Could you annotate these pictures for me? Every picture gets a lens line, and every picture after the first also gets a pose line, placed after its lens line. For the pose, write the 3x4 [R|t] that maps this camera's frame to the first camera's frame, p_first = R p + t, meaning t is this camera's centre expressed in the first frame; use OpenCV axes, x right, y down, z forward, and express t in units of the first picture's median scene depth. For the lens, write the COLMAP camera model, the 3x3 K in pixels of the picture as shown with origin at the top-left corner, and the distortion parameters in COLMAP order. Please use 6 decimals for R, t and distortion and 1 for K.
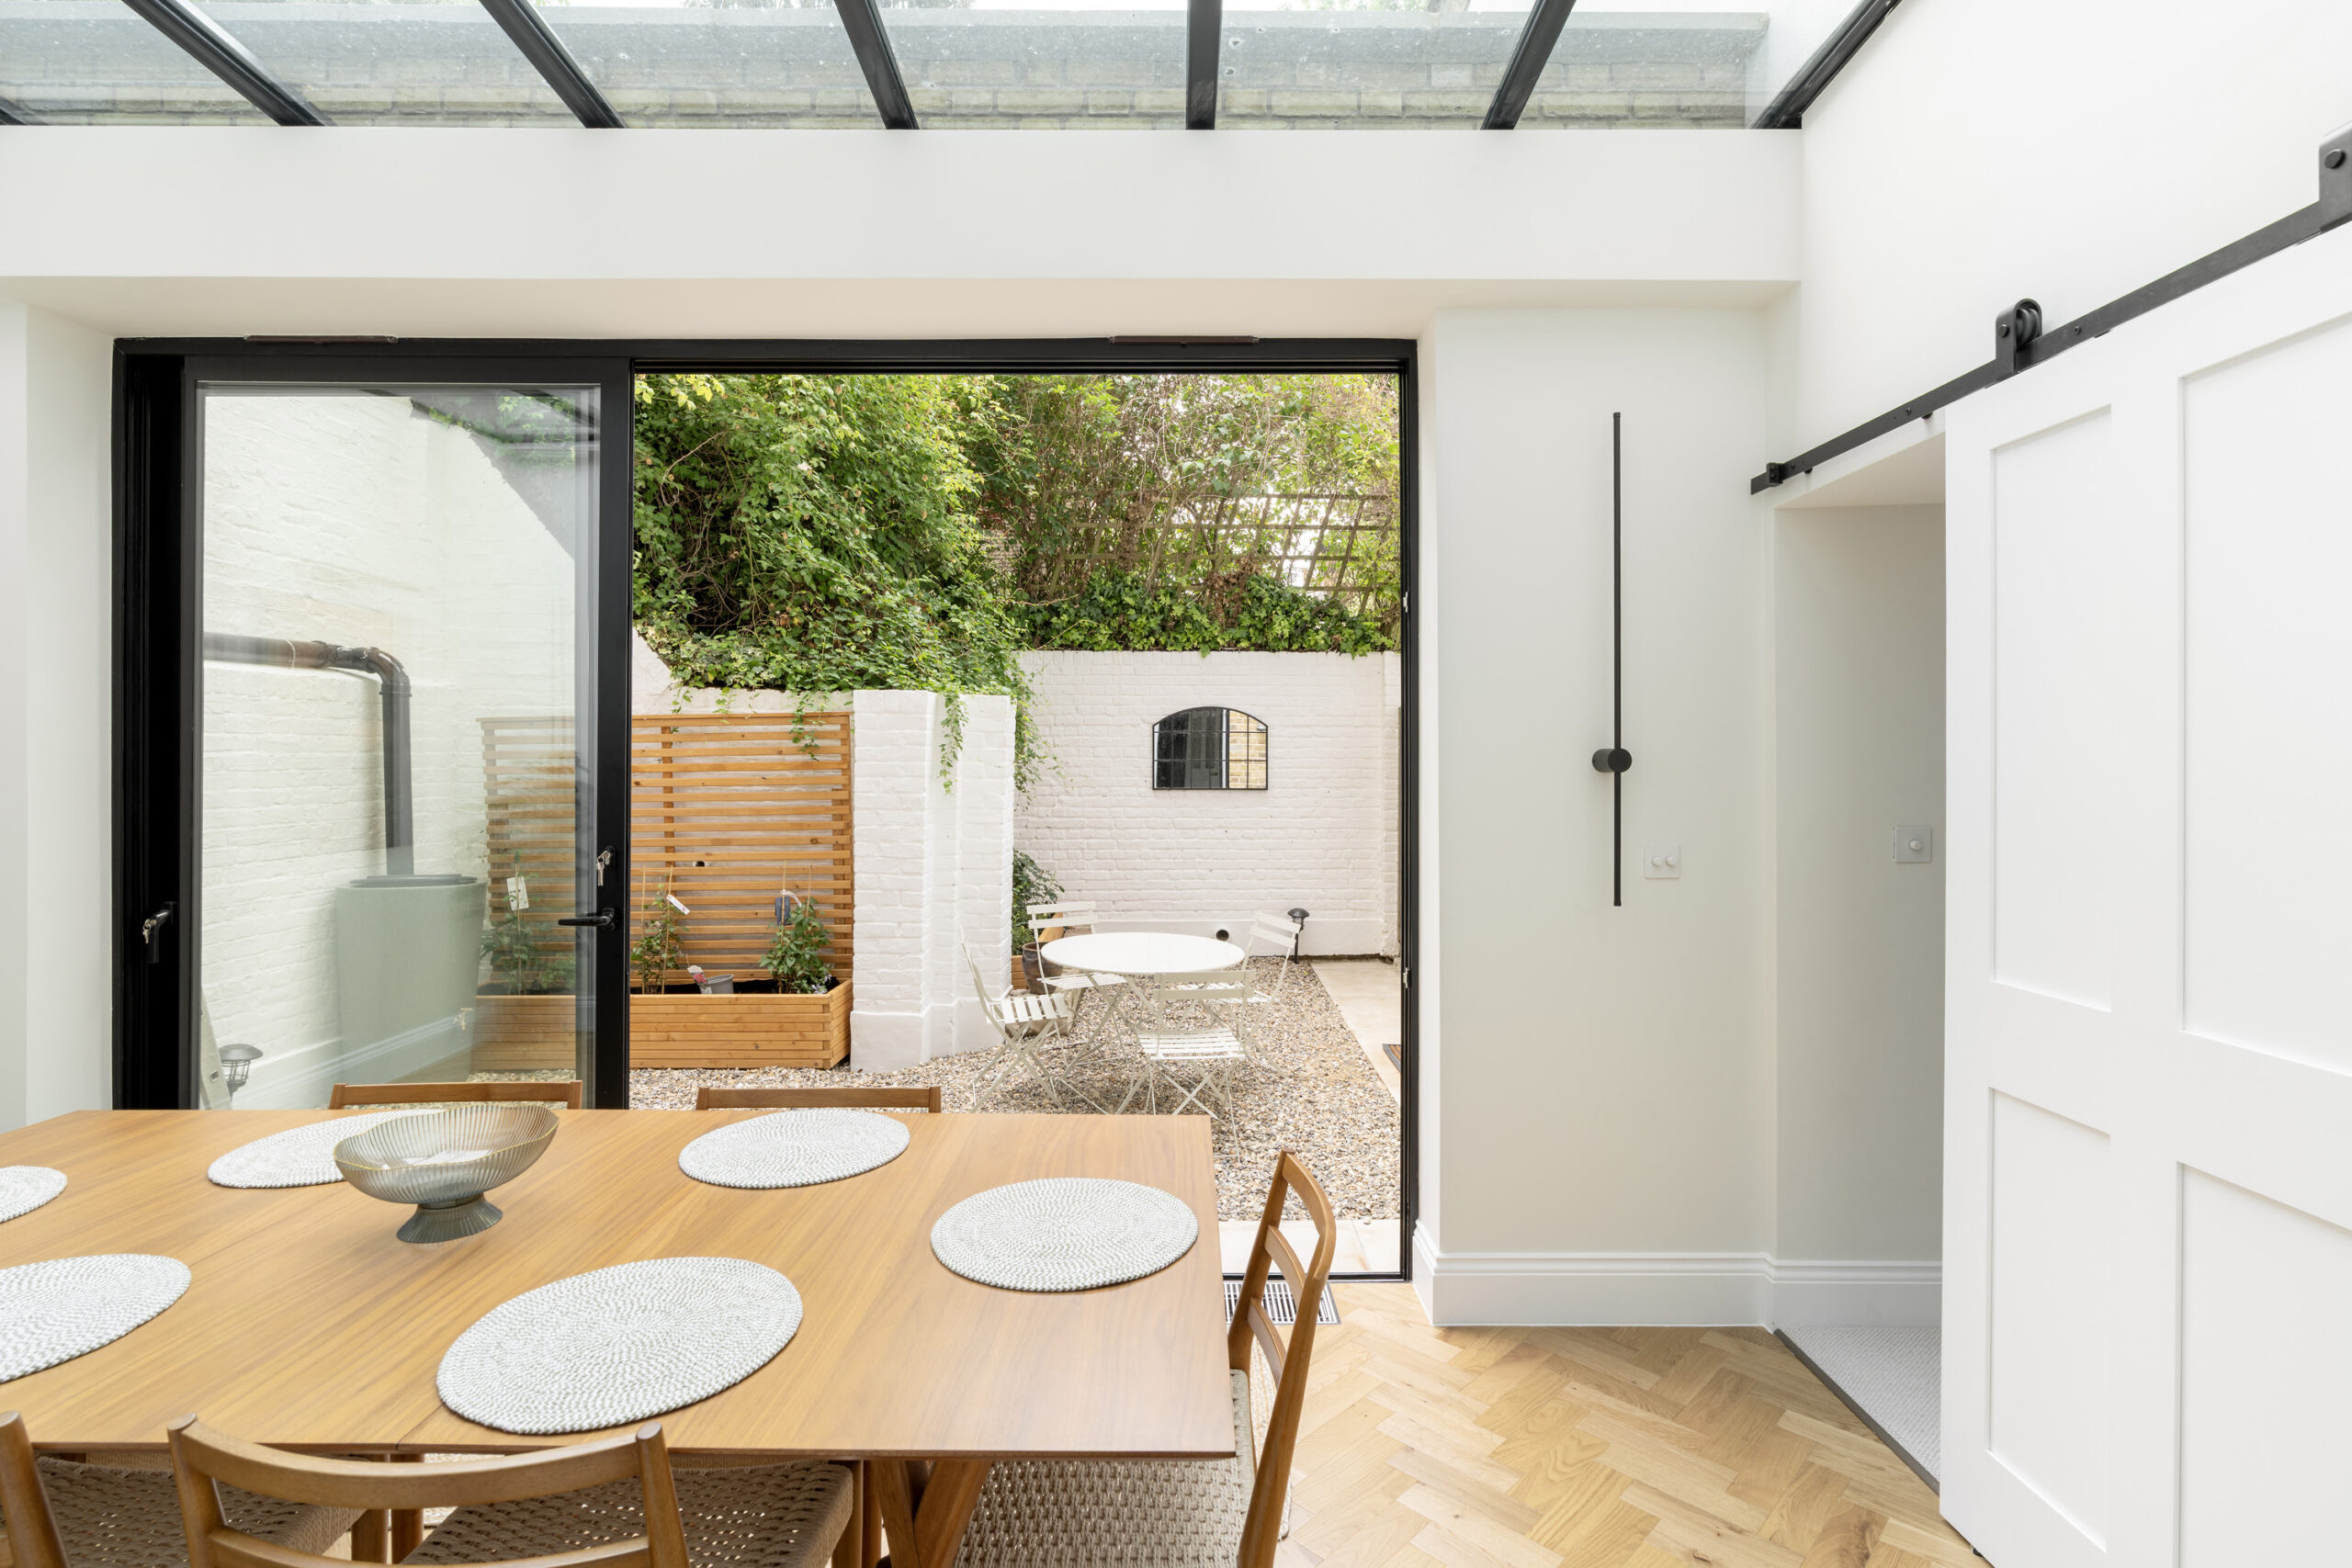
lens RADIAL K [[1114.4, 0, 1157.7], [0, 1114.4, 764.4], [0, 0, 1]] dist [-0.009257, 0.002413]
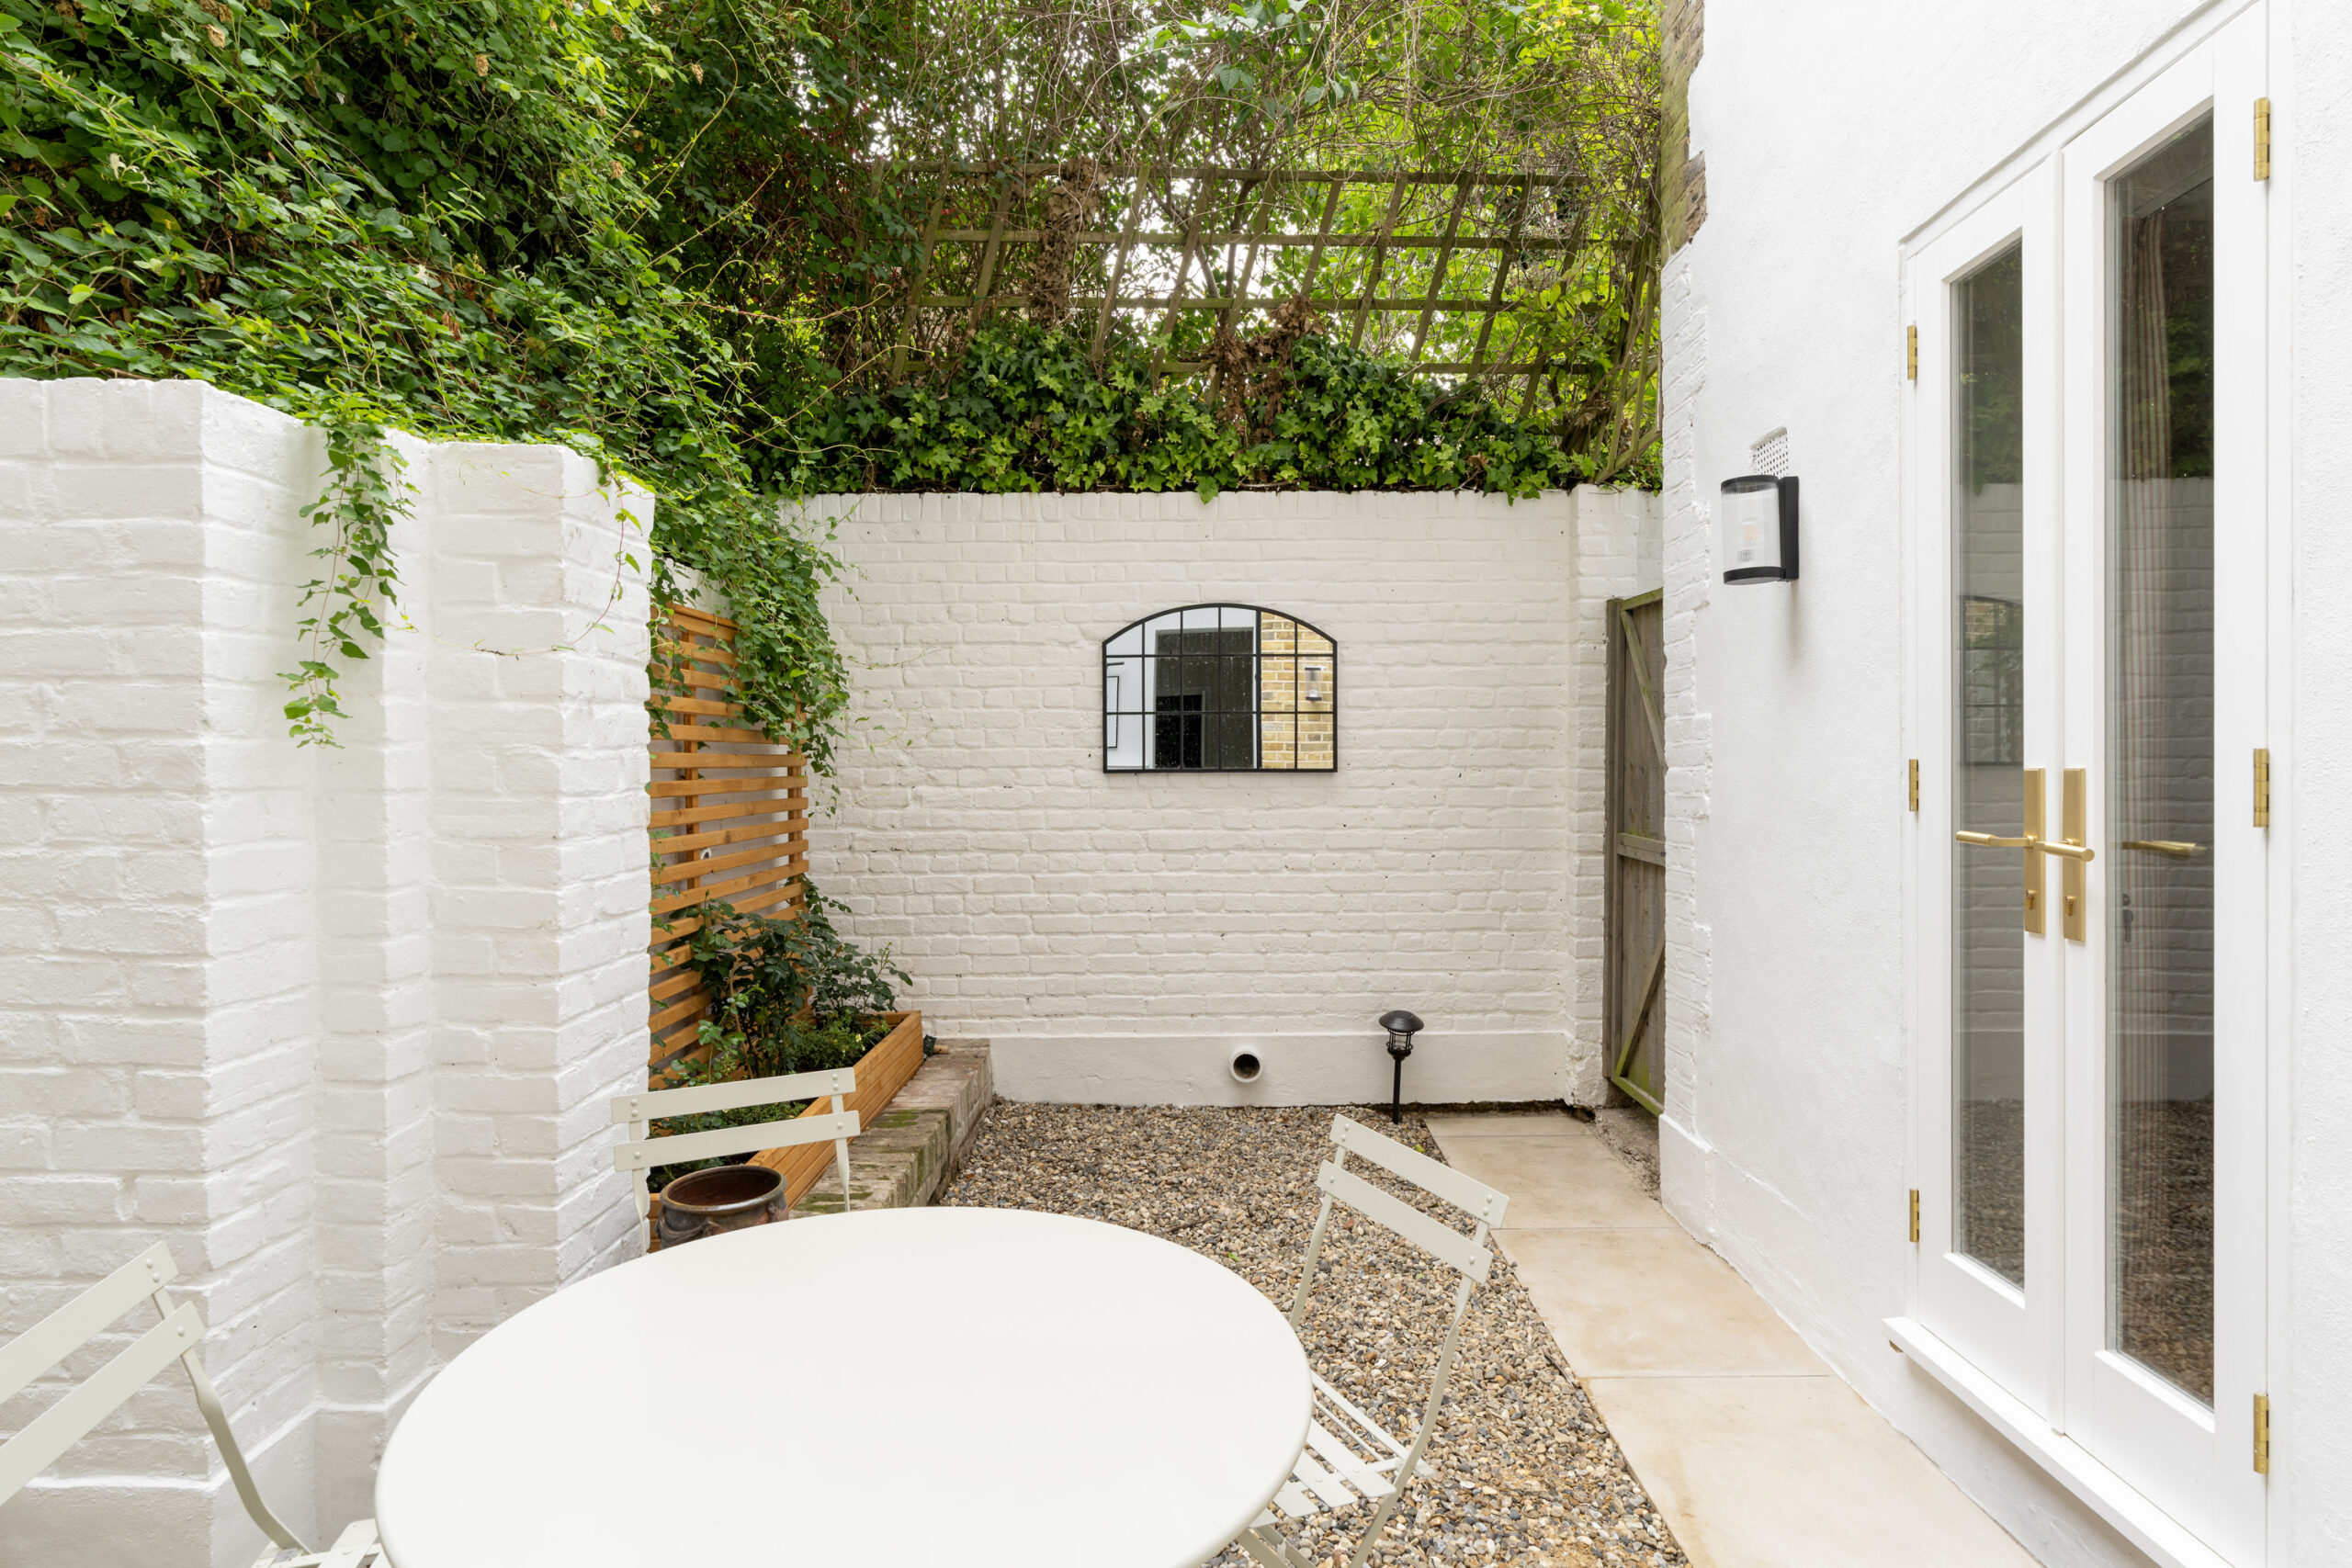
lens RADIAL K [[1298.7, 0, 1131.5], [0, 1298.7, 783.0], [0, 0, 1]] dist [0.005810, 0.000398]
pose [[0.999044, -0.005915, -0.043313, 0.032746], [0.006147, 0.999967, 0.005218, 0.024429], [0.043280, -0.005479, 0.999048, 0.424637]]
